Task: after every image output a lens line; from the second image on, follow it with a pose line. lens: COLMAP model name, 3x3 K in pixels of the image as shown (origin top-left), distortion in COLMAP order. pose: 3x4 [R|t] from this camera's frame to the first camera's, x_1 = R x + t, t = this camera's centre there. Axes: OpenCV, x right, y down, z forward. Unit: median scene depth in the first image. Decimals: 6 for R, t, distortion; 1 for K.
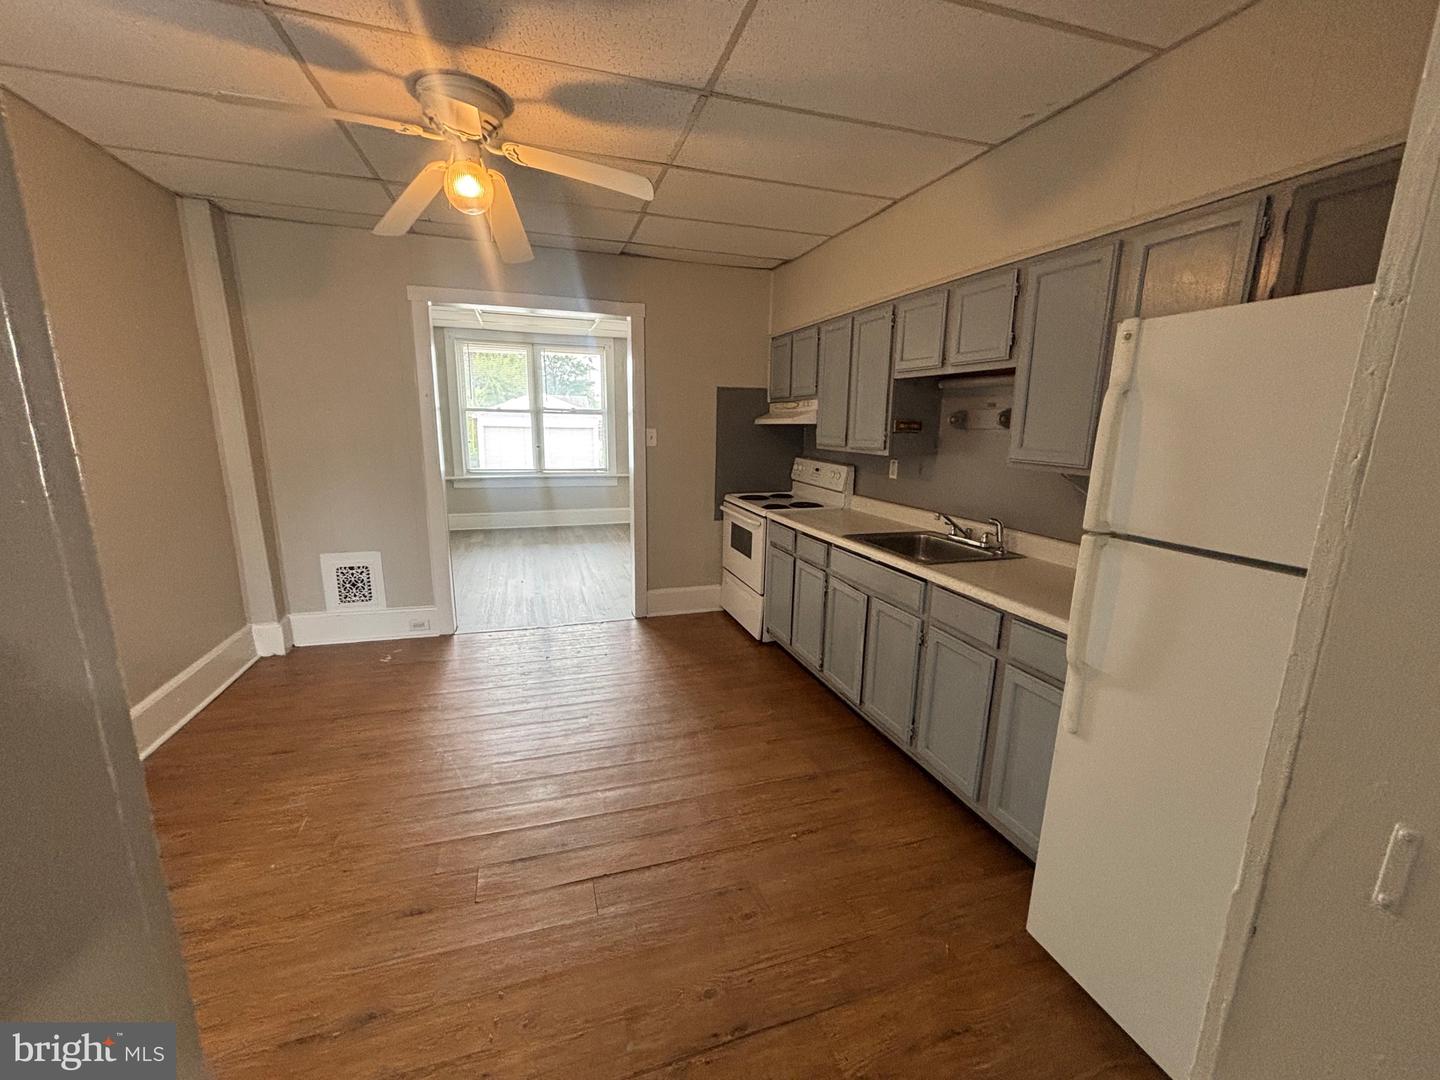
lens RADIAL K [[583.4, 0, 716.4], [0, 583.4, 543.6], [0, 0, 1]] dist [-0.000956, -0.000102]
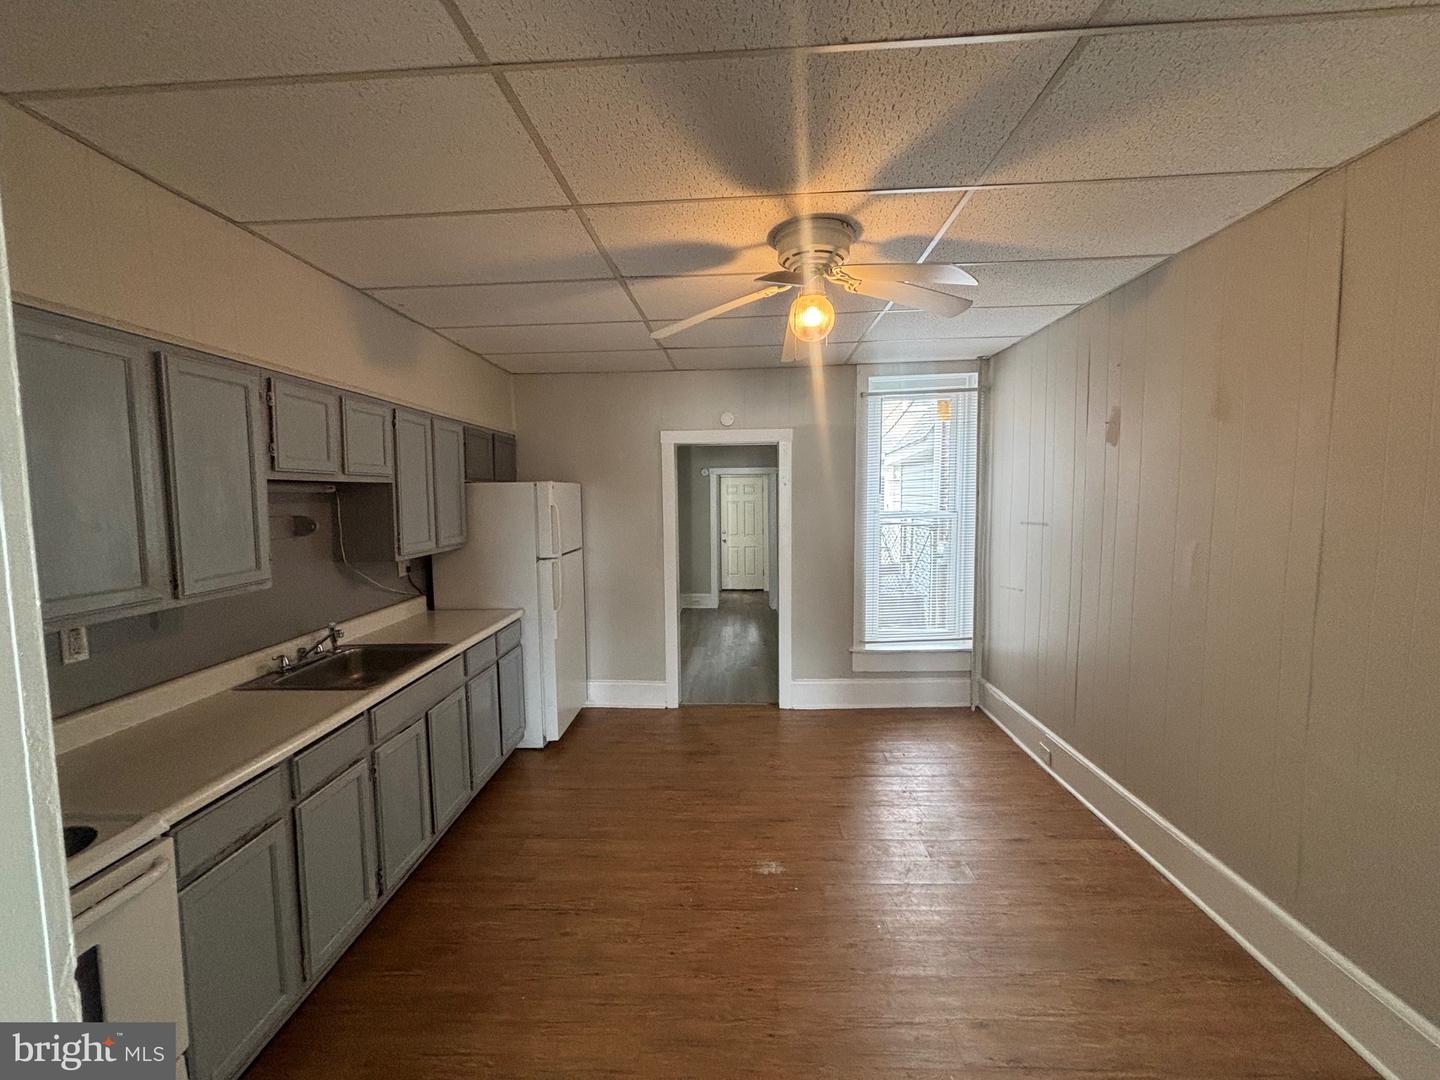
lens RADIAL K [[583.4, 0, 714.9], [0, 583.4, 537.0], [0, 0, 1]] dist [-0.000956, -0.000102]
pose [[-0.938905, -0.031031, 0.342774, -0.516857], [0.067460, 0.960017, 0.271691, -0.434775], [-0.337500, 0.278215, -0.899272, 1.728921]]
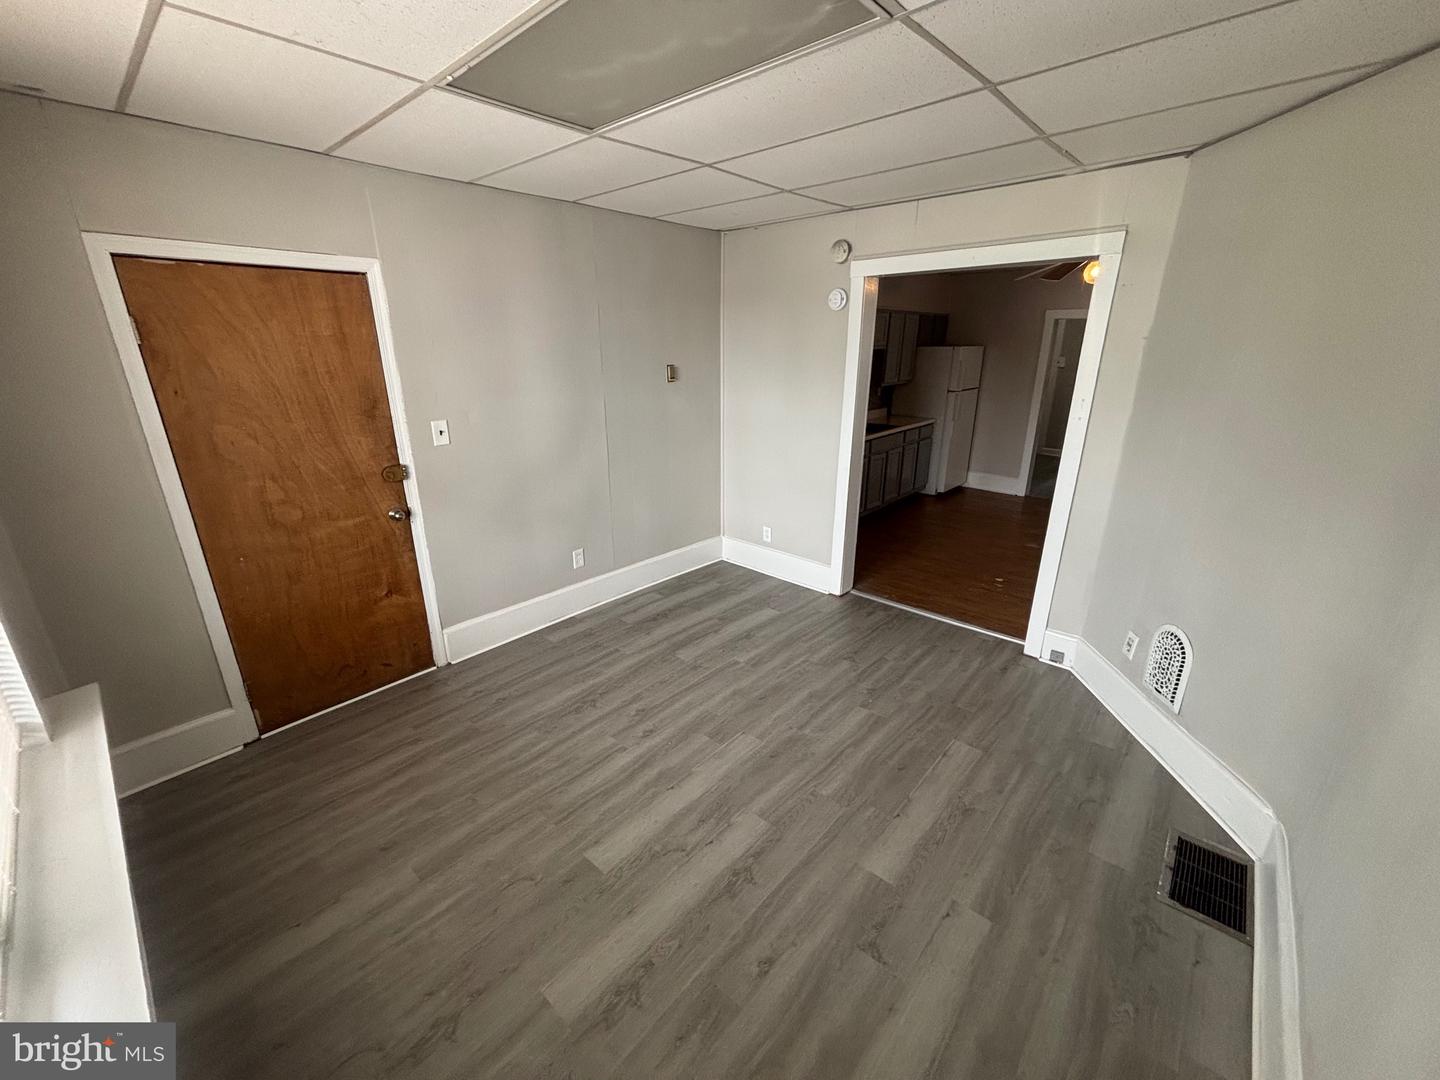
lens RADIAL K [[583.4, 0, 721.3], [0, 583.4, 537.1], [0, 0, 1]] dist [-0.000956, -0.000102]
pose [[-0.502059, -0.292624, 0.813823, -1.387251], [0.166663, 0.890641, 0.423062, -0.703781], [-0.848622, 0.348037, -0.398385, 2.691573]]
